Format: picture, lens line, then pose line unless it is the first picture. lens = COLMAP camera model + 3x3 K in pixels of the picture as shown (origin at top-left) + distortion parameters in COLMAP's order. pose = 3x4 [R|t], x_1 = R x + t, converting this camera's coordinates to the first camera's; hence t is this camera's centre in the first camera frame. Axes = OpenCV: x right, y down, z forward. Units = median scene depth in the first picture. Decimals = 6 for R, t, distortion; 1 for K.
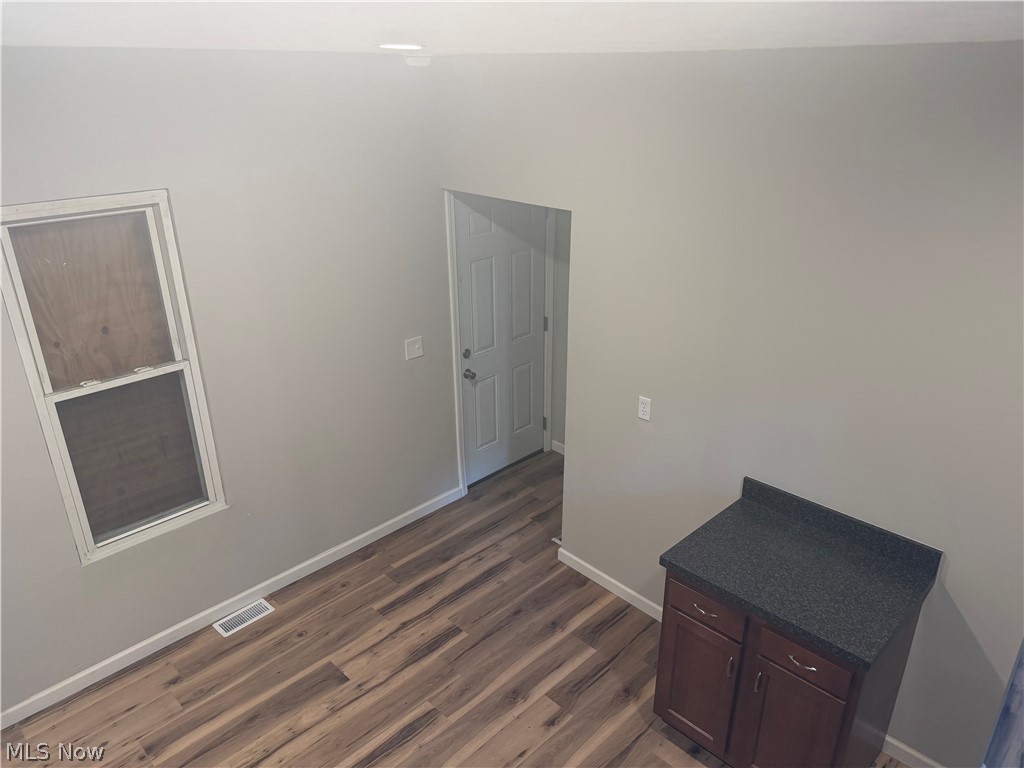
lens RADIAL K [[720.7, 0, 509.5], [0, 720.7, 385.3], [0, 0, 1]] dist [0.045339, -0.052377]
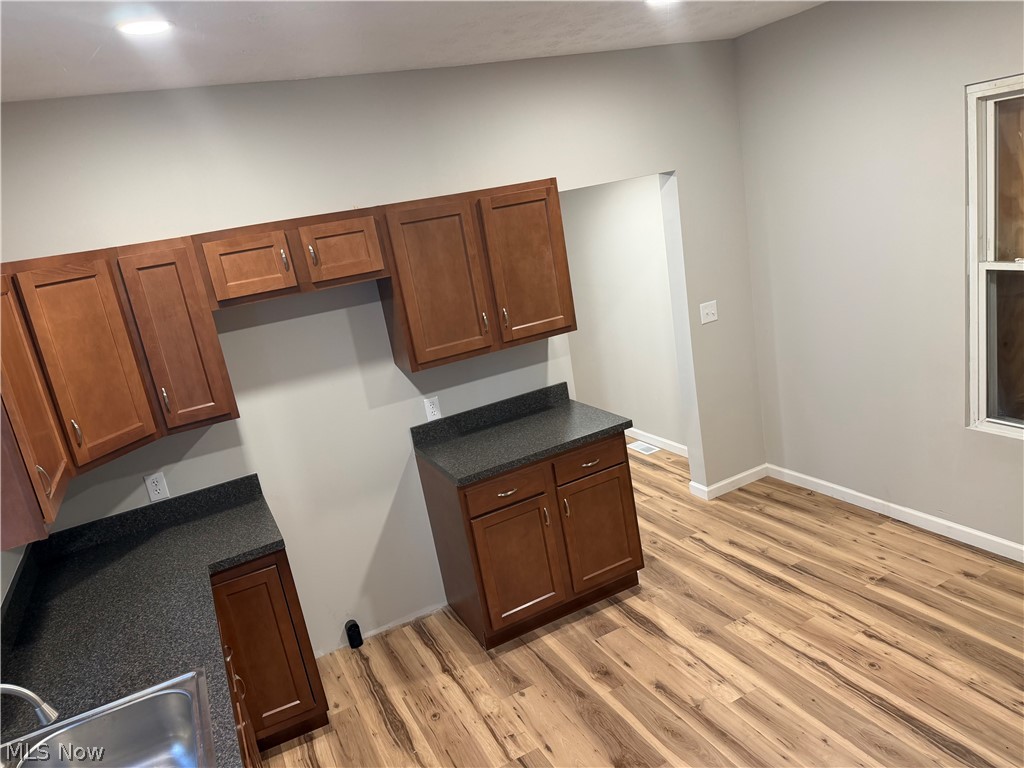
lens RADIAL K [[720.7, 0, 518.0], [0, 720.7, 385.7], [0, 0, 1]] dist [0.045339, -0.052377]
pose [[-0.295481, 0.298644, -0.907470, 0.581970], [-0.218704, 0.903513, 0.368554, -0.063229], [0.929978, 0.307368, -0.201657, 0.580941]]
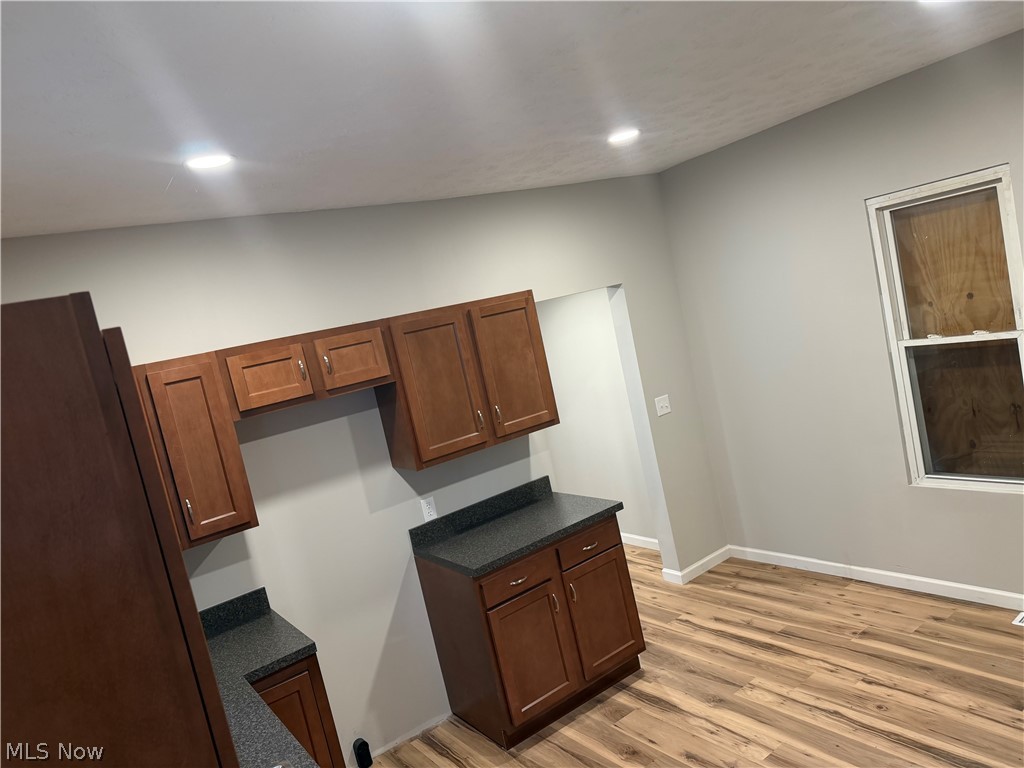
lens RADIAL K [[720.7, 0, 511.6], [0, 720.7, 383.2], [0, 0, 1]] dist [0.045339, -0.052377]
pose [[-0.158562, 0.142583, -0.977000, 0.698692], [-0.184689, 0.967769, 0.171210, -0.005116], [0.969922, 0.207588, -0.127118, 0.471976]]
